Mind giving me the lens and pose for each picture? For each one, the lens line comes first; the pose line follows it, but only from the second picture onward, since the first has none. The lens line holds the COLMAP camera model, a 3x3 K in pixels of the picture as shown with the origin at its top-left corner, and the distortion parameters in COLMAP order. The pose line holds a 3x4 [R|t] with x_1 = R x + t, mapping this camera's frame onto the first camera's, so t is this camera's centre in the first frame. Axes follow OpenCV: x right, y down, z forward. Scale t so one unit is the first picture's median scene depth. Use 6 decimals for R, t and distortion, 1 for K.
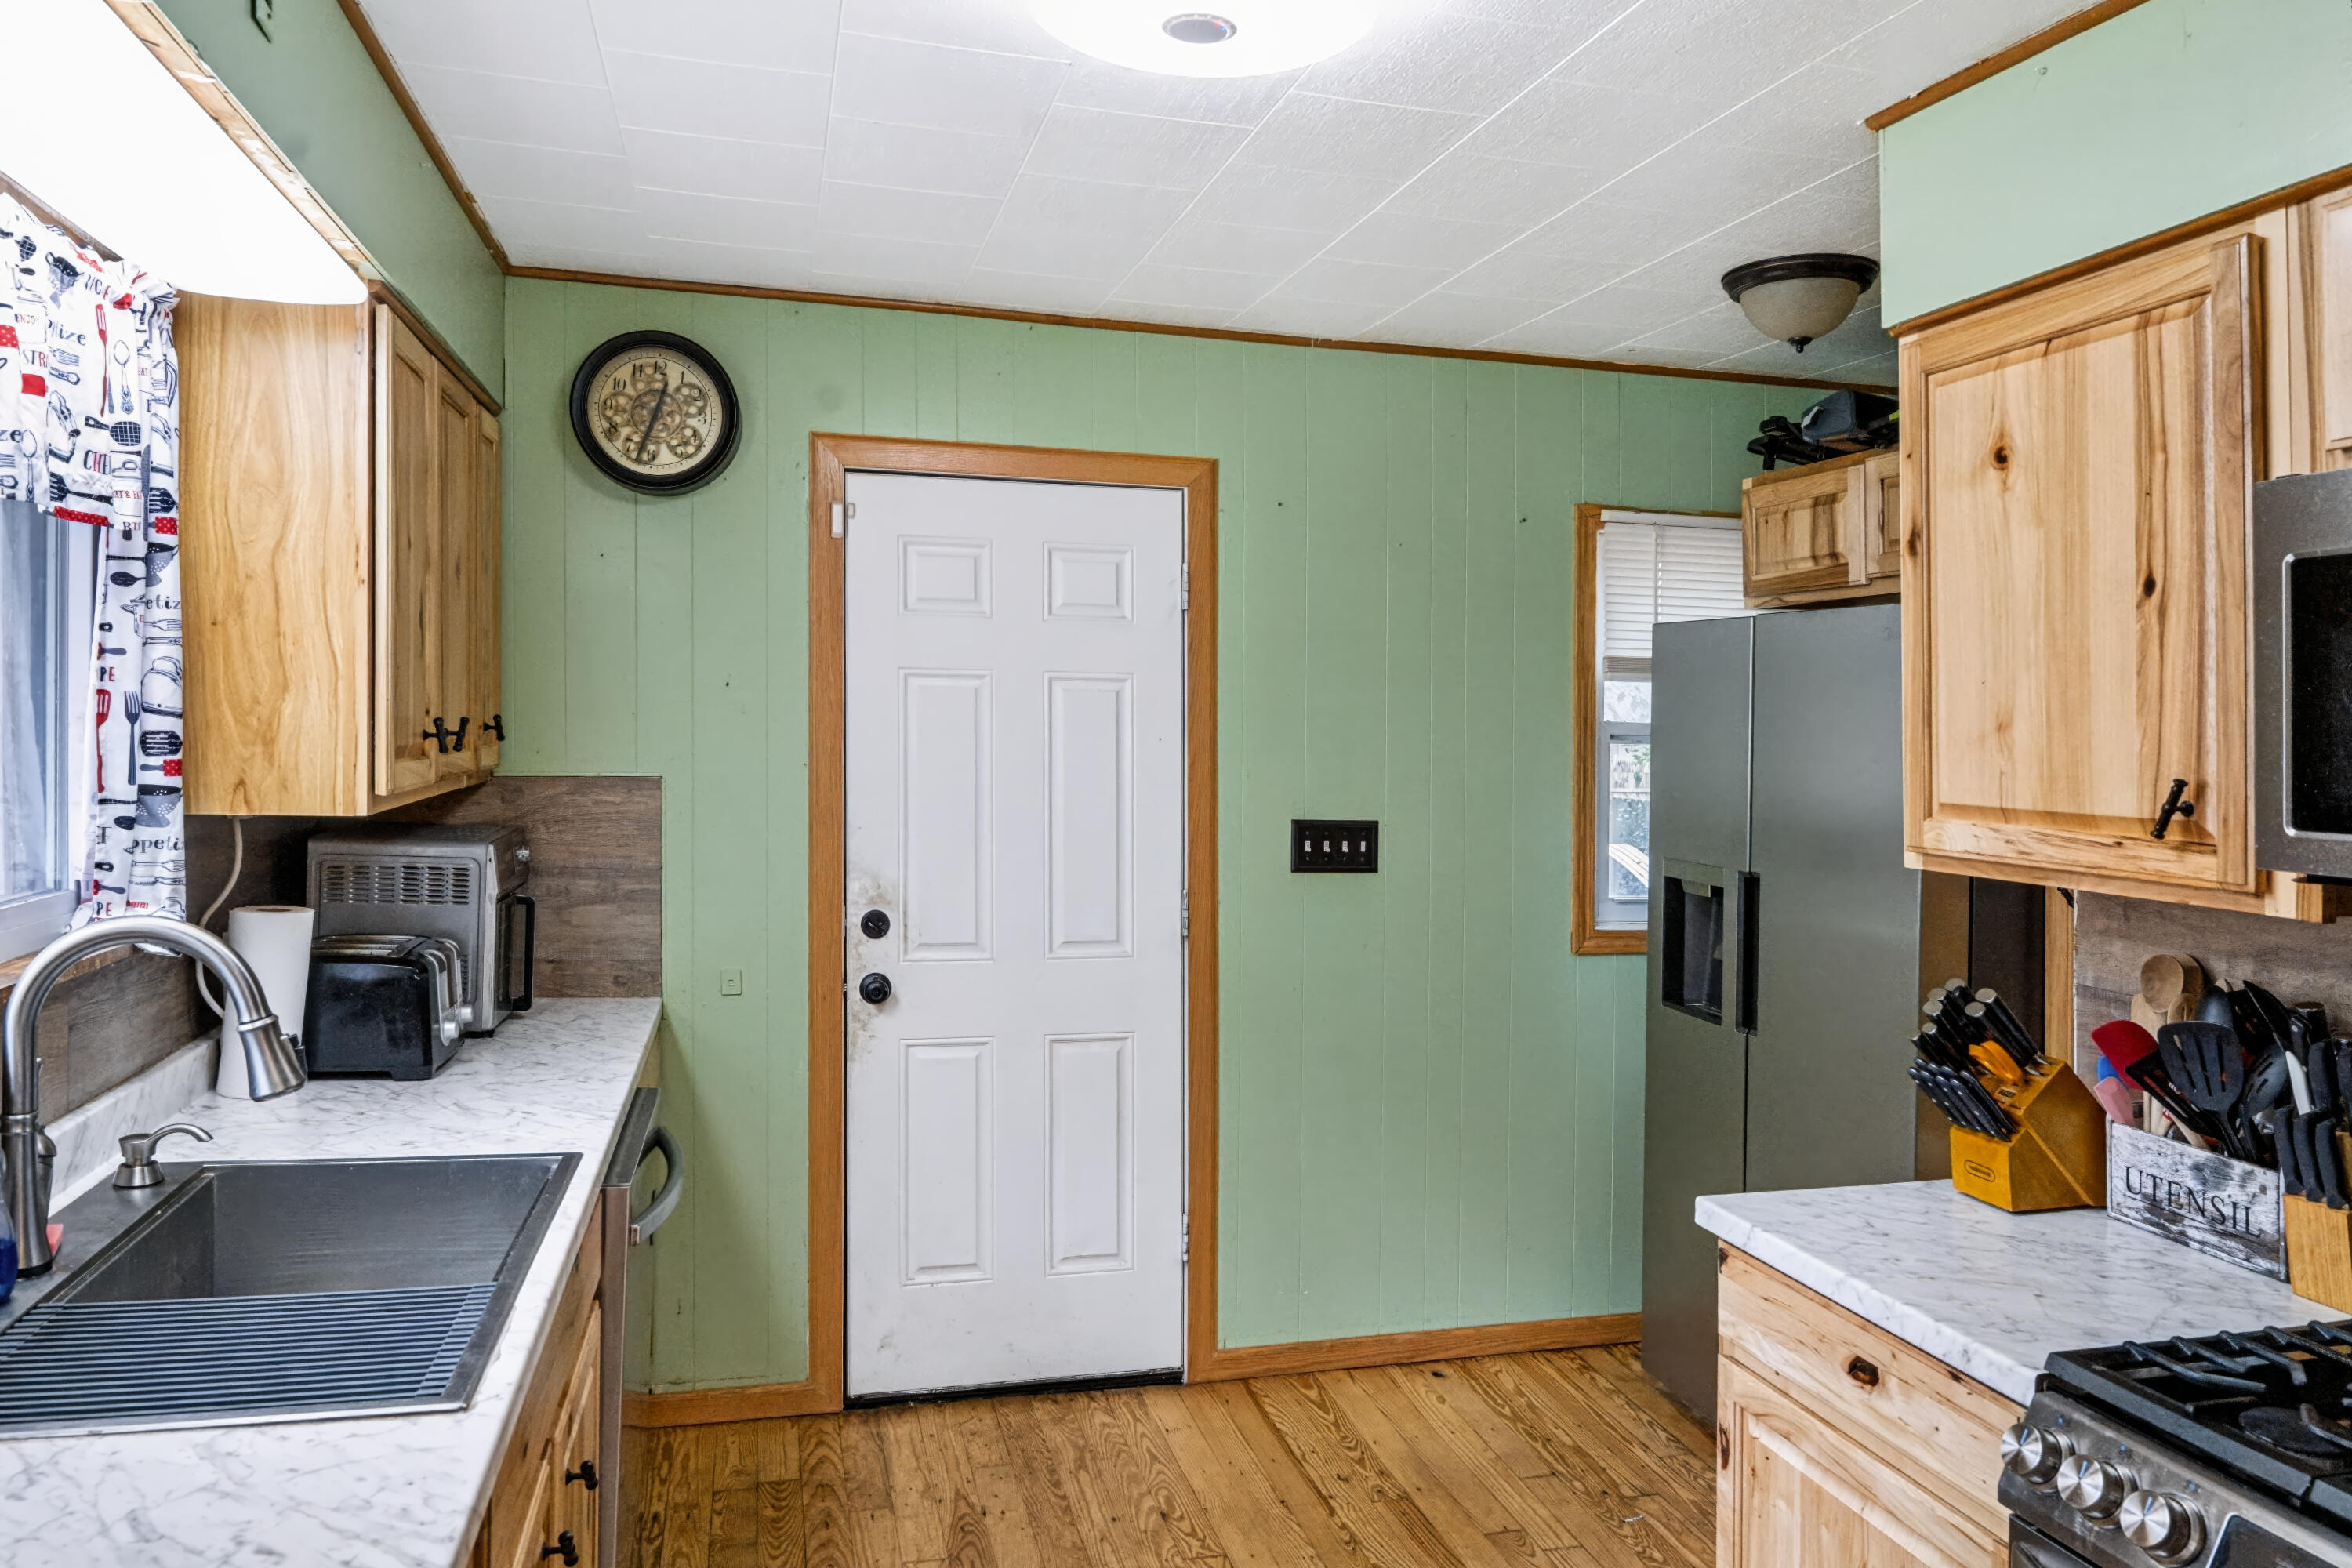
lens RADIAL K [[1623.4, 0, 1184.5], [0, 1623.4, 720.2], [0, 0, 1]] dist [0.003889, -0.021051]
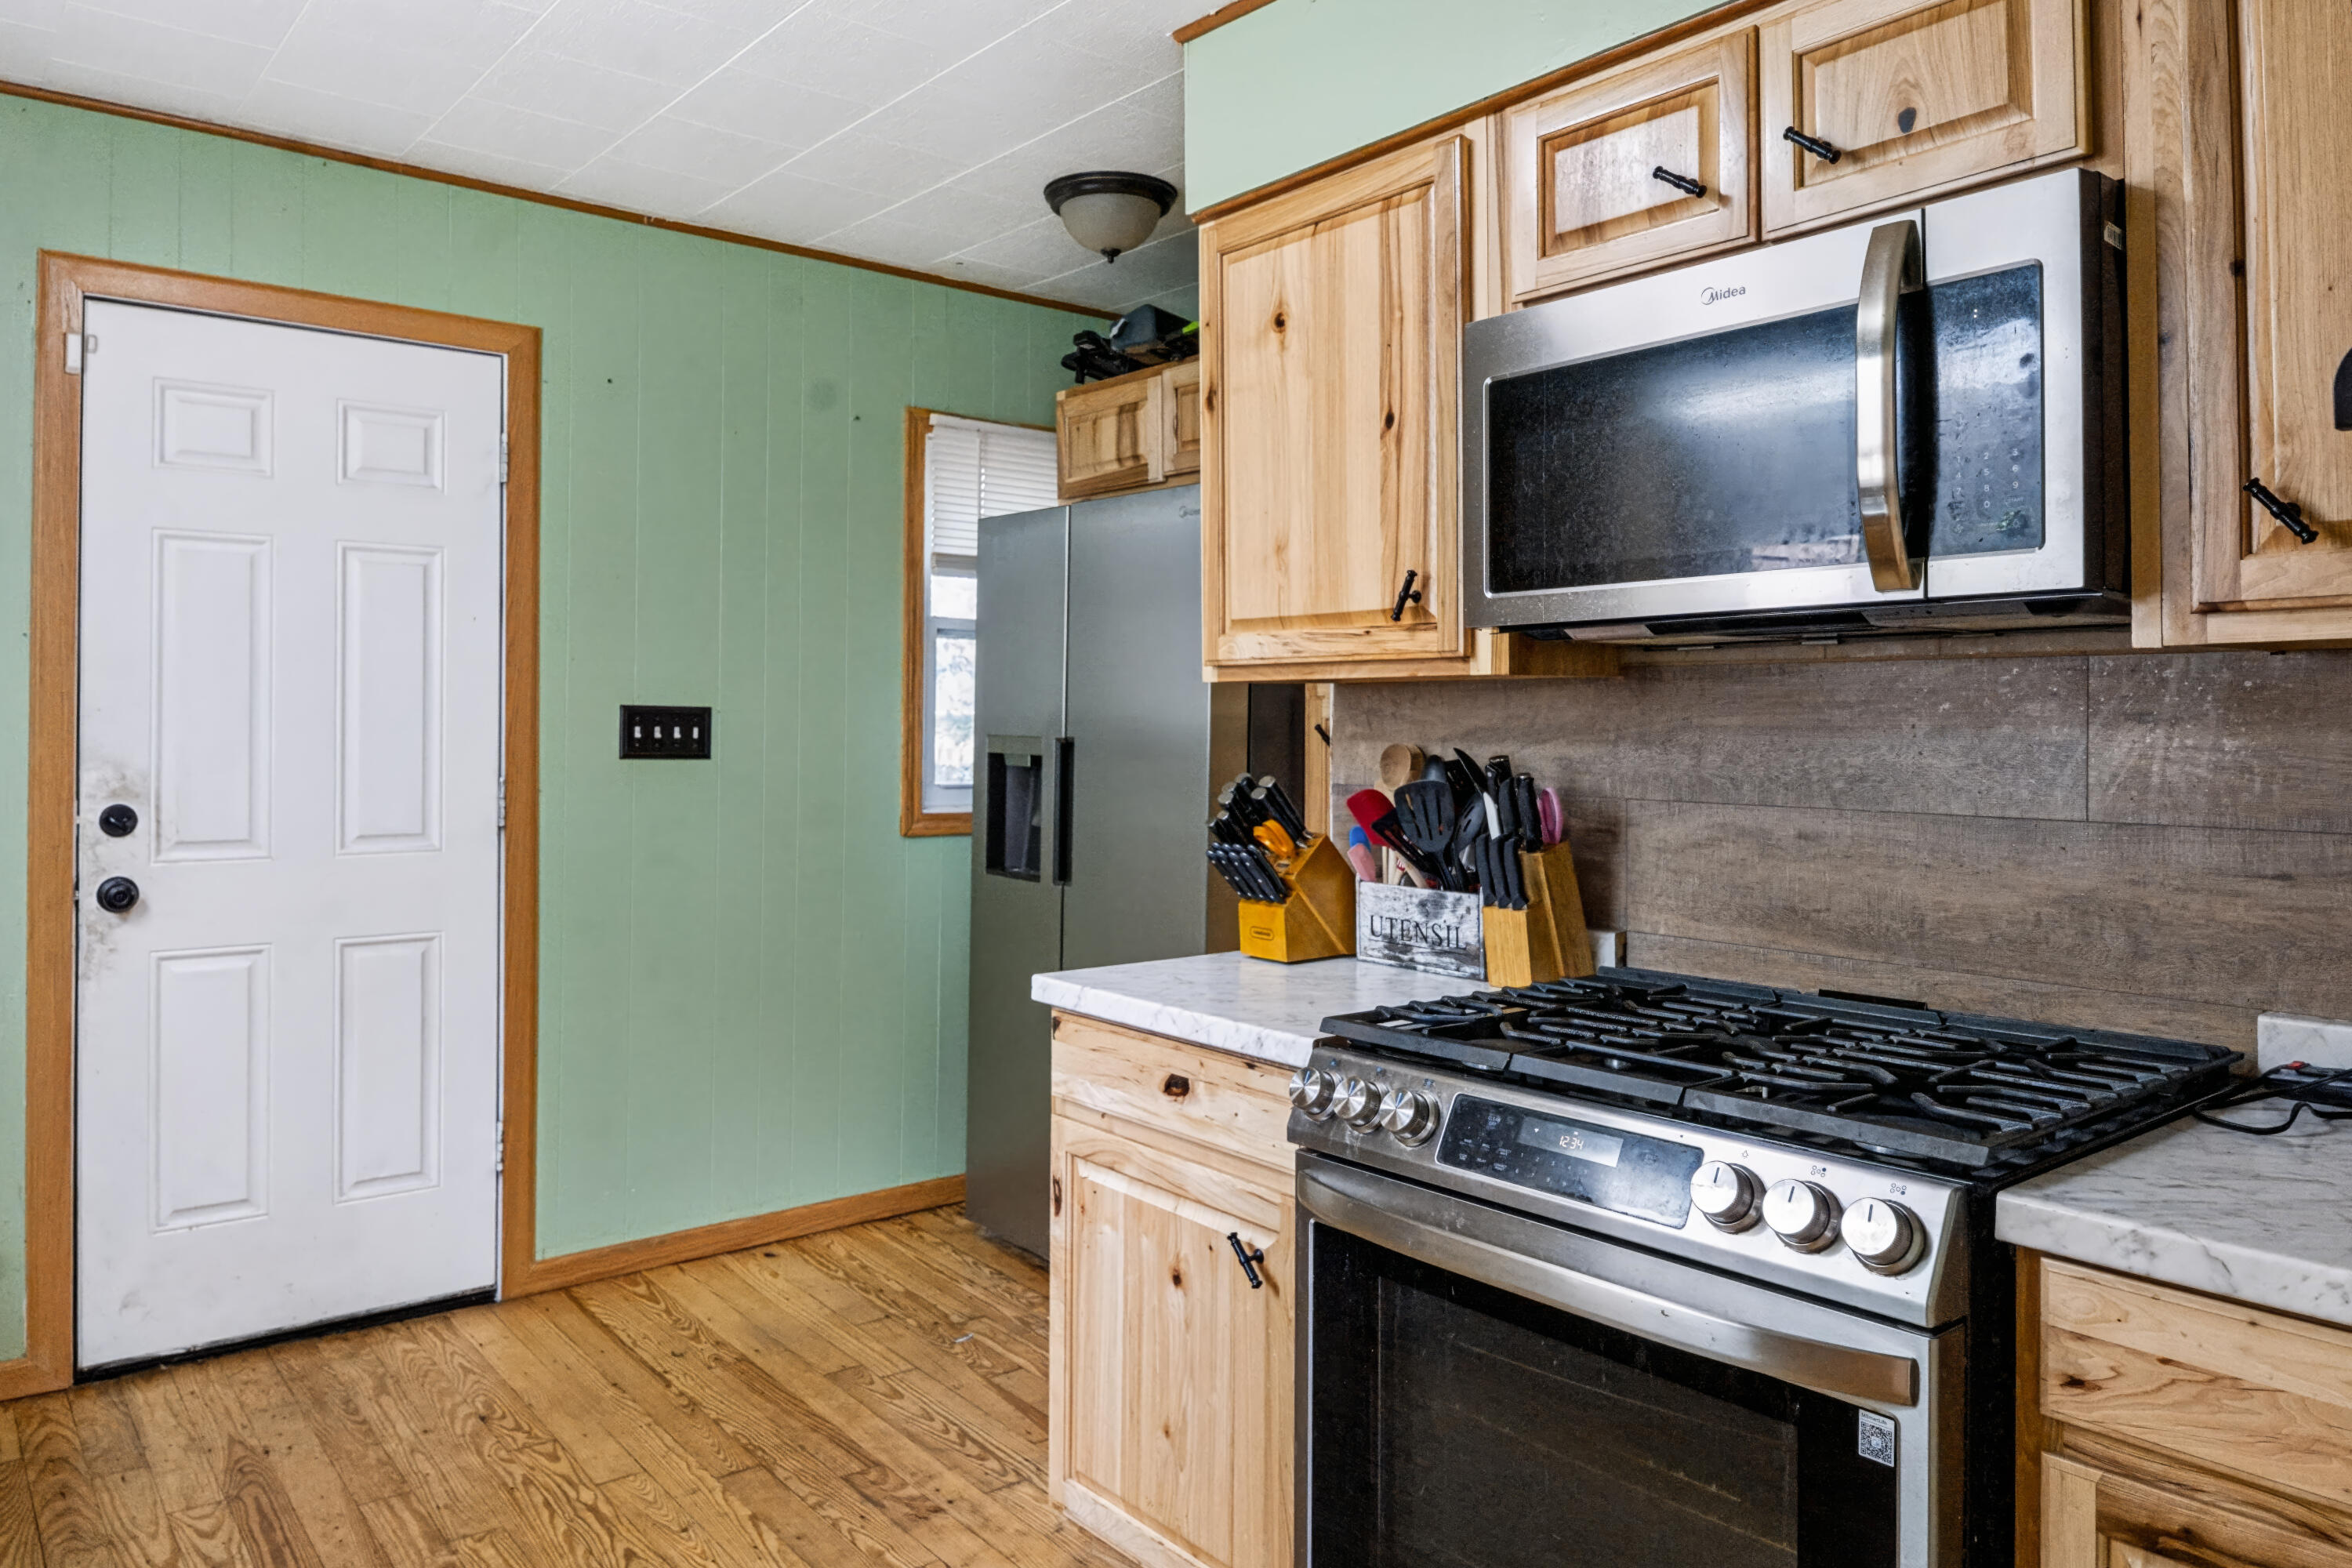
lens RADIAL K [[1623.4, 0, 1184.5], [0, 1623.4, 720.2], [0, 0, 1]] dist [0.003889, -0.021051]
pose [[0.909799, 0.005032, 0.415020, -0.034153], [-0.001014, 0.999950, -0.009901, 0.089060], [-0.415049, 0.008587, 0.909759, -0.034329]]
